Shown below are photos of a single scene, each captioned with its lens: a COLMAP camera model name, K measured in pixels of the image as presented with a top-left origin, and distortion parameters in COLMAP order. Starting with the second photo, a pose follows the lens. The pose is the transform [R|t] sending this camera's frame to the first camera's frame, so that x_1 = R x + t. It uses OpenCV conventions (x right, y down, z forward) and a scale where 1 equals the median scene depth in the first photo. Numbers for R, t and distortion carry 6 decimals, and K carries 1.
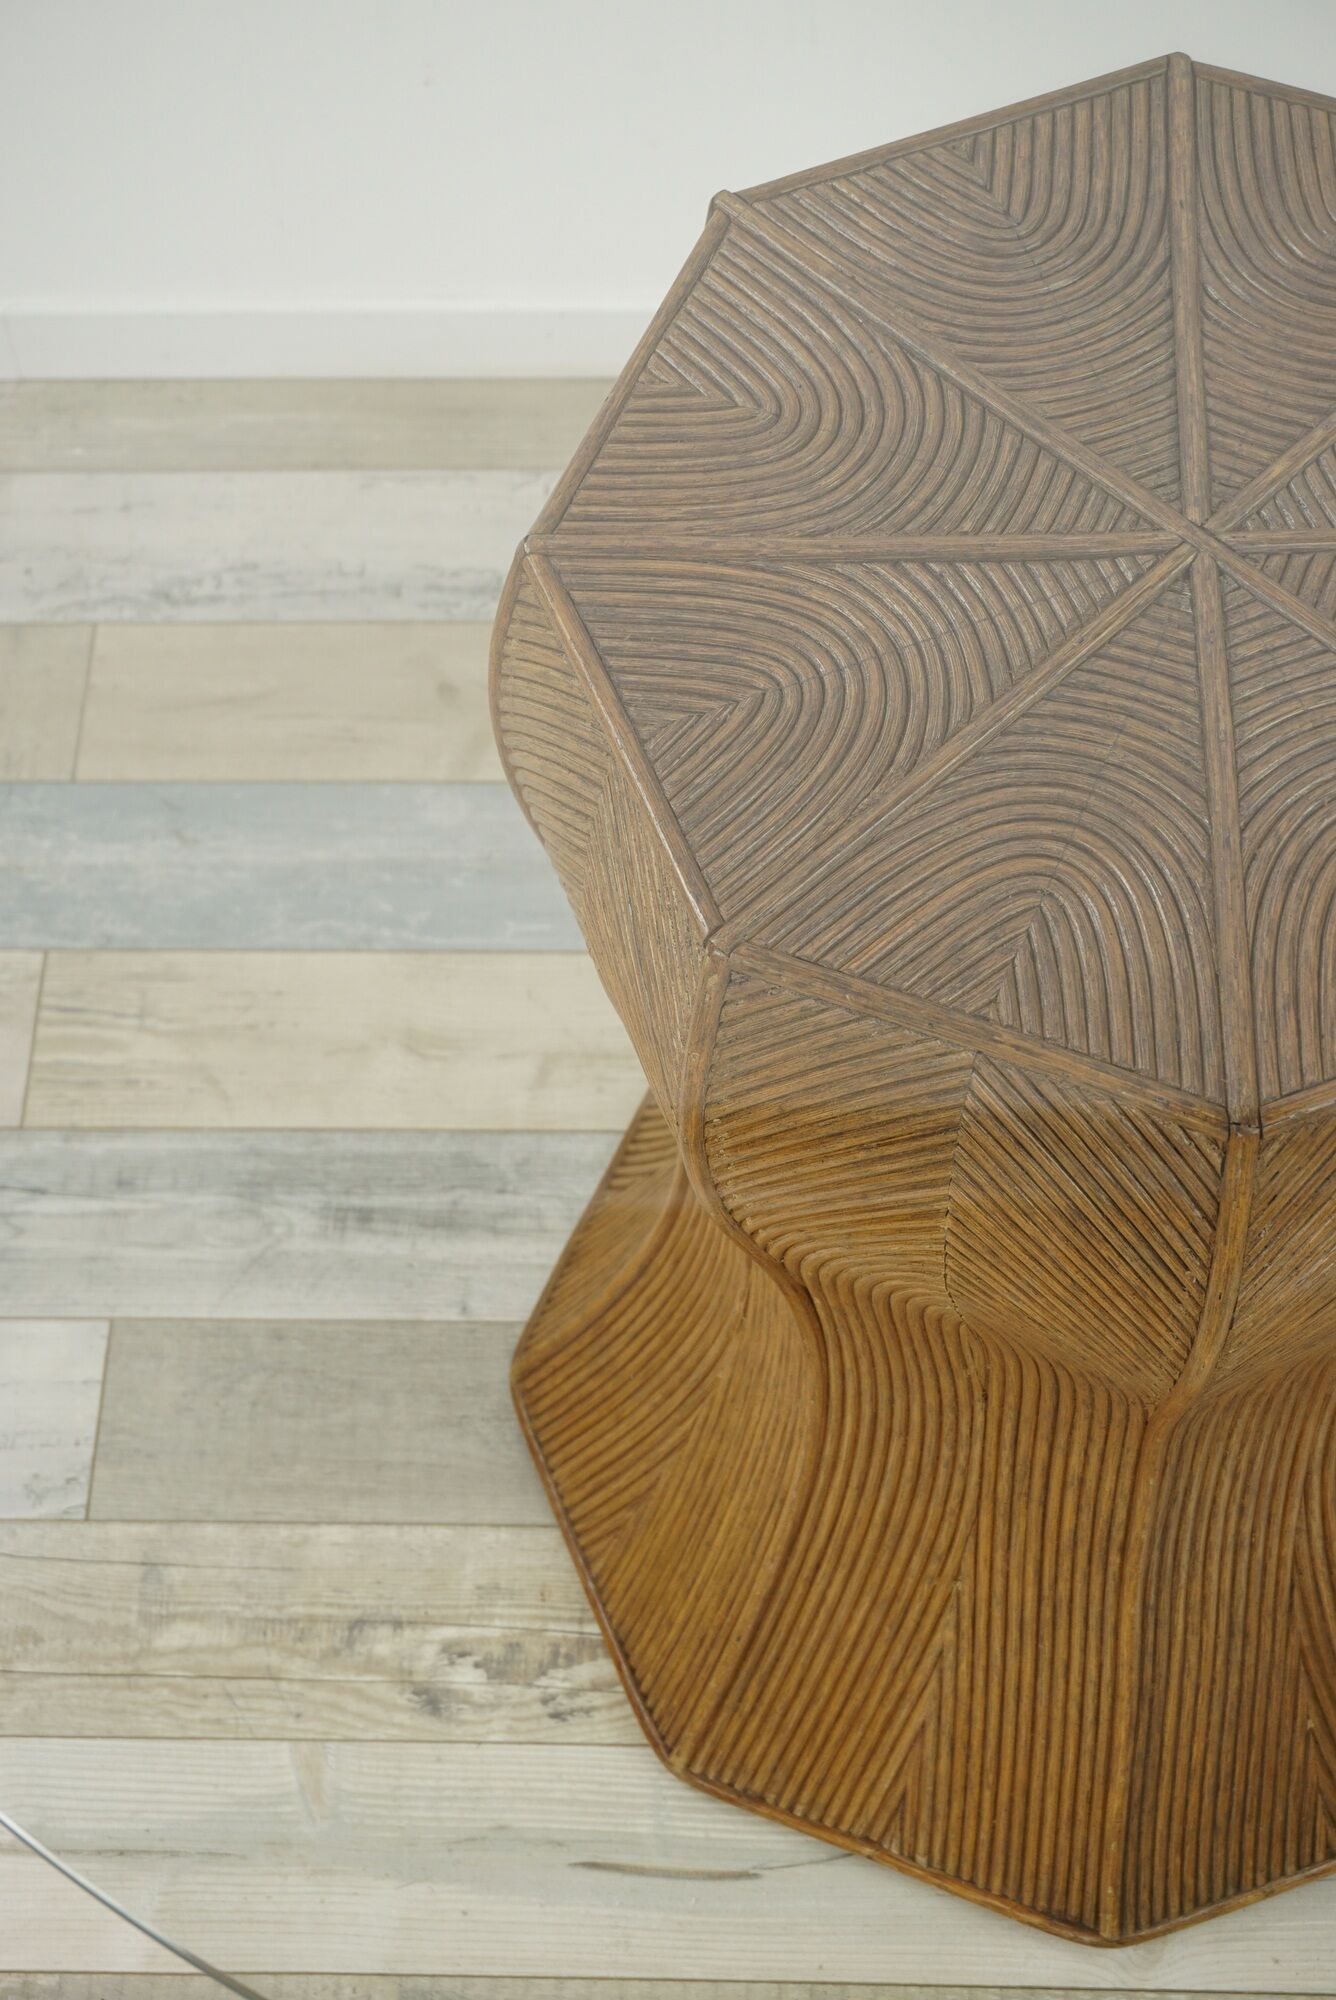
lens RADIAL K [[3825.9, 0, 646.5], [0, 3825.9, 1005.6], [0, 0, 1]] dist [0.039219, 0.000000]
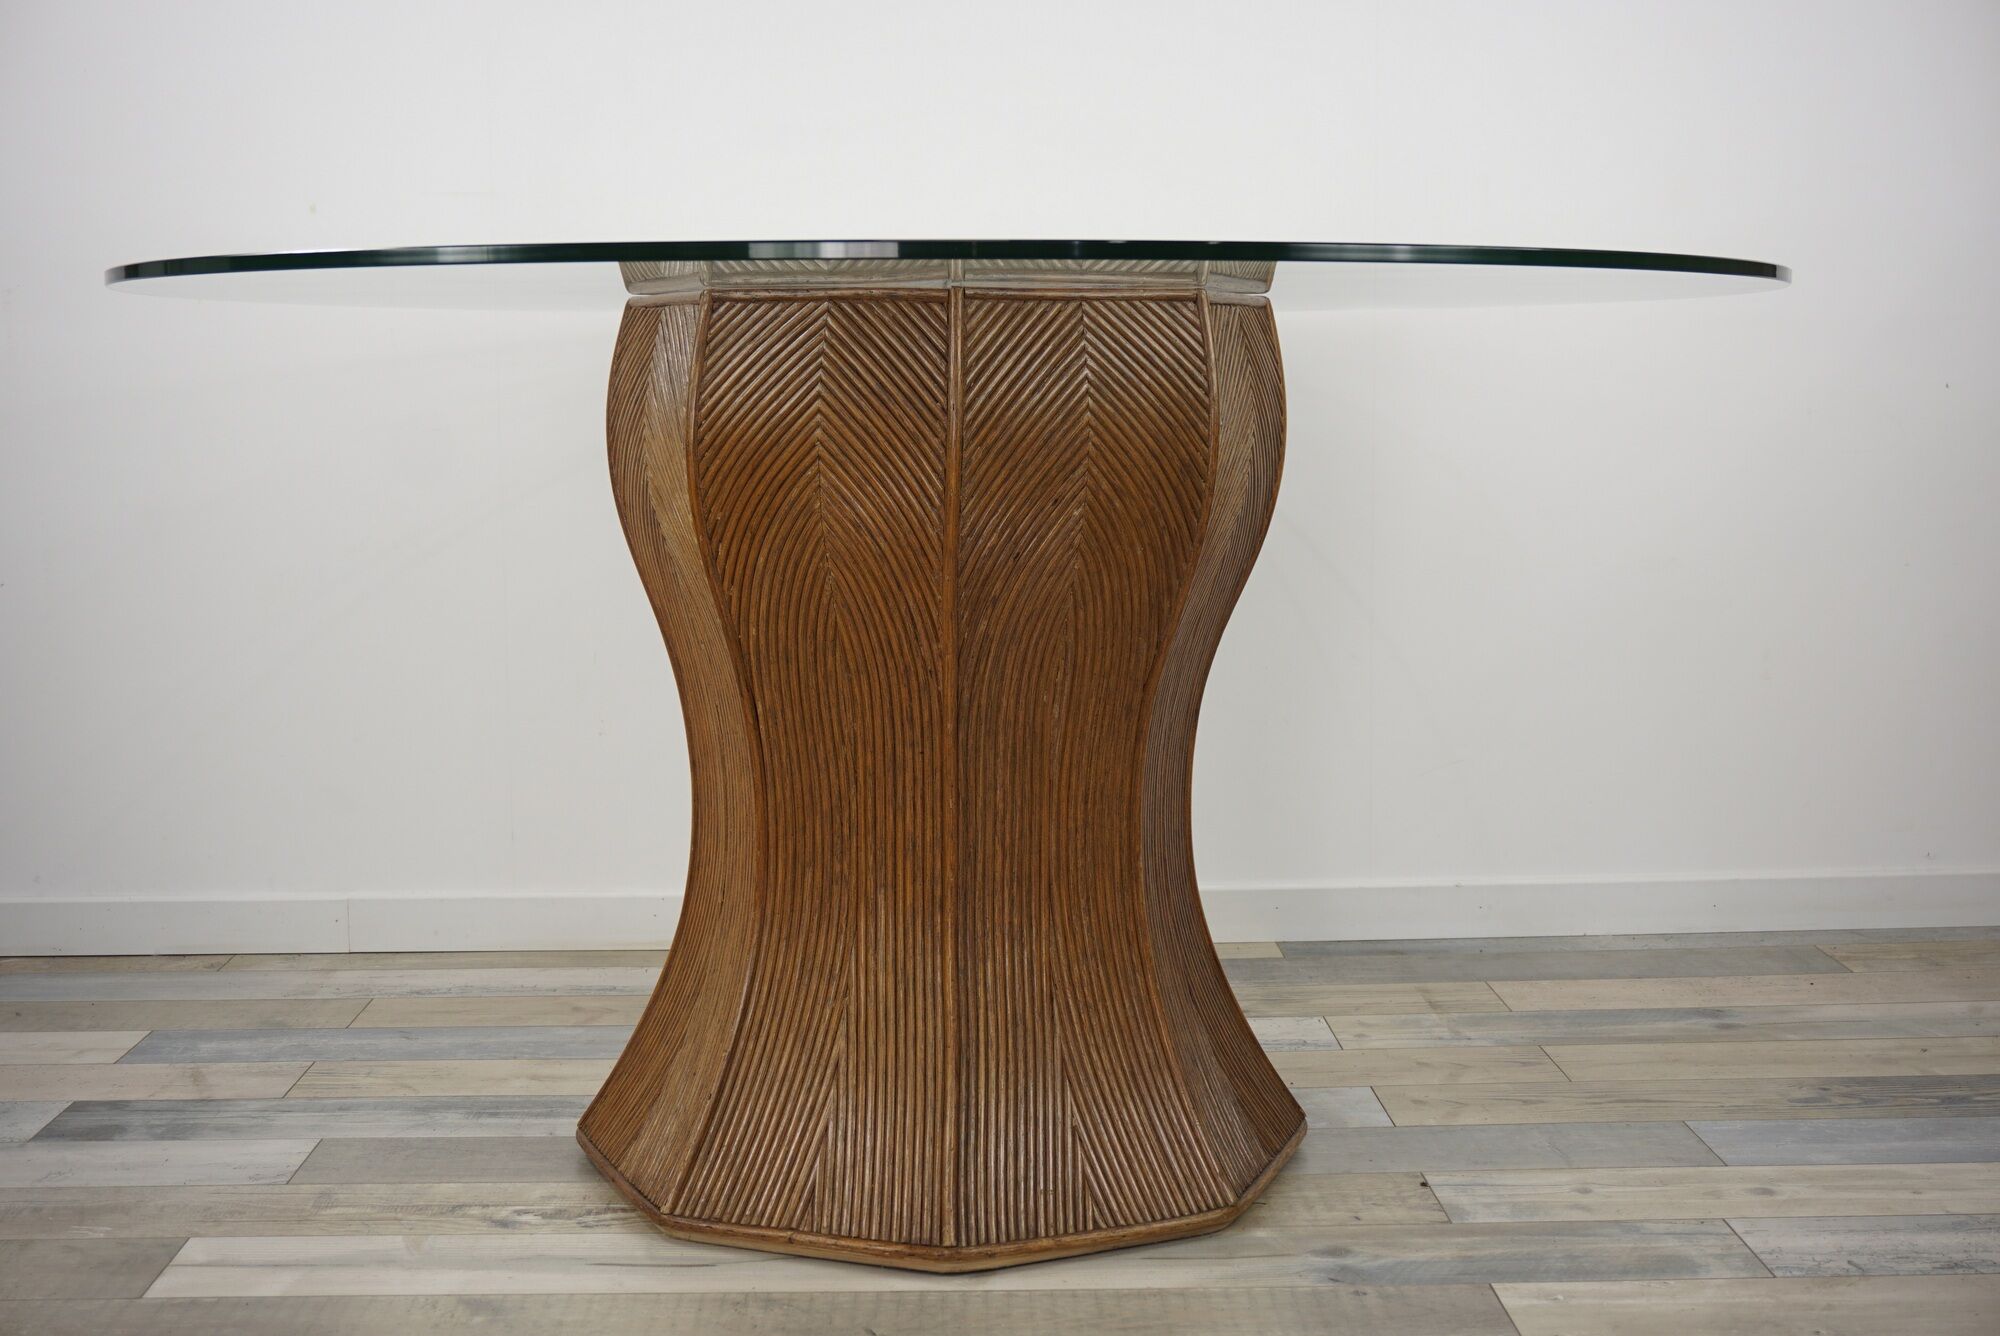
lens RADIAL K [[2499.8, 0, 978.1], [0, 2499.8, 625.6], [0, 0, 1]] dist [-0.029616, 0.000000]
pose [[0.997731, 0.033622, 0.058329, 0.068209], [0.025149, 0.617537, -0.786140, 0.858881], [-0.062452, 0.785823, 0.615290, 0.223518]]
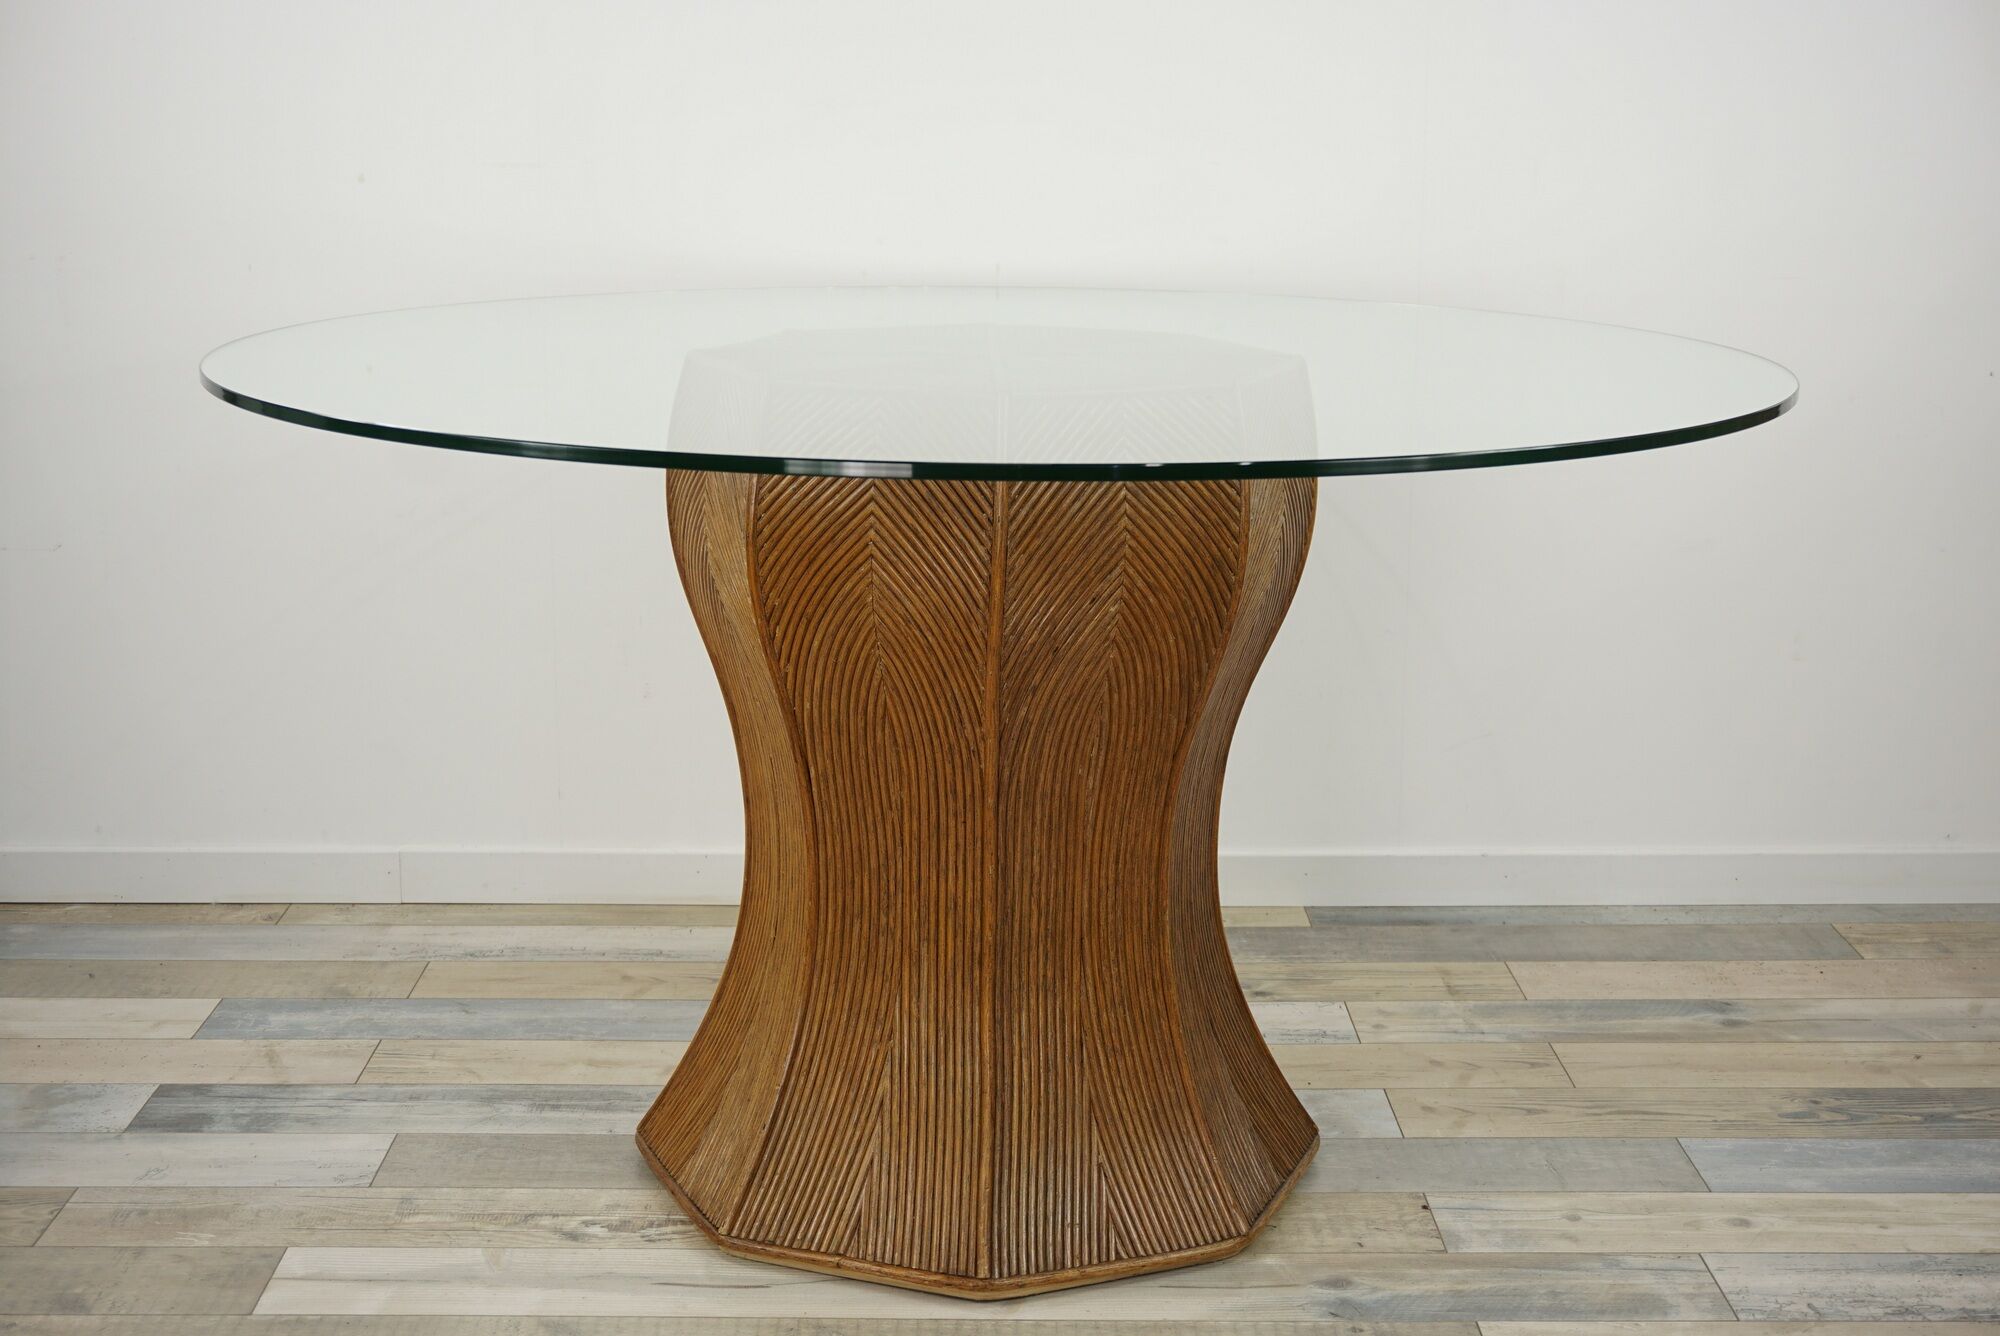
lens RADIAL K [[2732.0, 0, 972.8], [0, 2732.0, 629.6], [0, 0, 1]] dist [-0.031447, 0.000000]
pose [[0.997974, 0.042661, 0.047211, 0.050582], [0.004131, 0.696950, -0.717108, 0.885716], [-0.063497, 0.715849, 0.695362, 0.005053]]
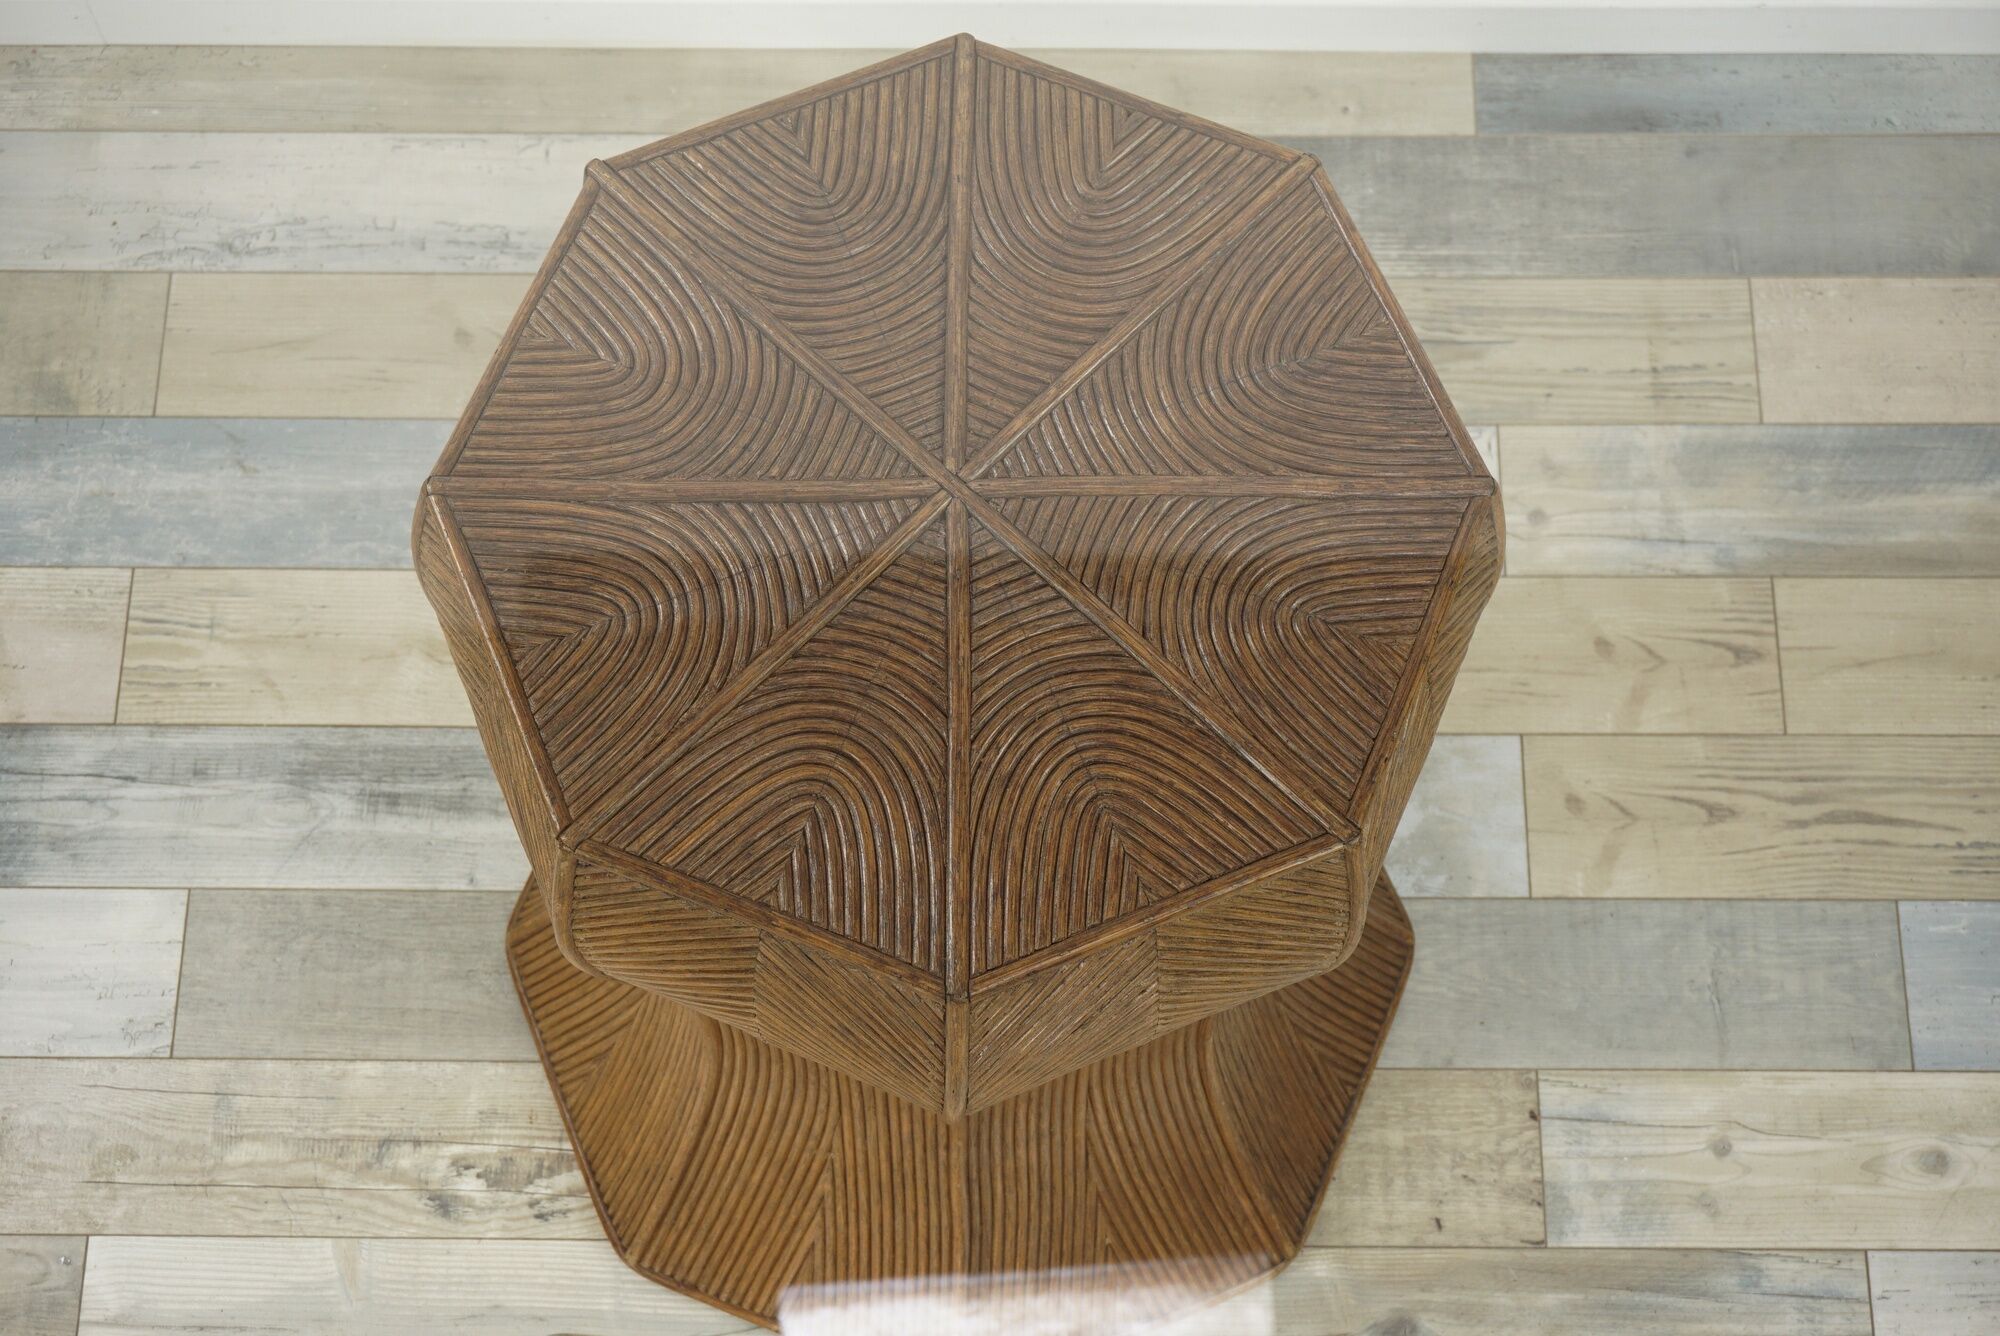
lens RADIAL K [[3368.3, 0, 967.8], [0, 3368.3, 669.0], [0, 0, 1]] dist [-0.011124, 0.000000]
pose [[0.999220, -0.007317, 0.038799, 0.082399], [0.000721, 0.985894, 0.167369, -0.196637], [-0.039476, -0.167210, 0.985131, -0.093647]]
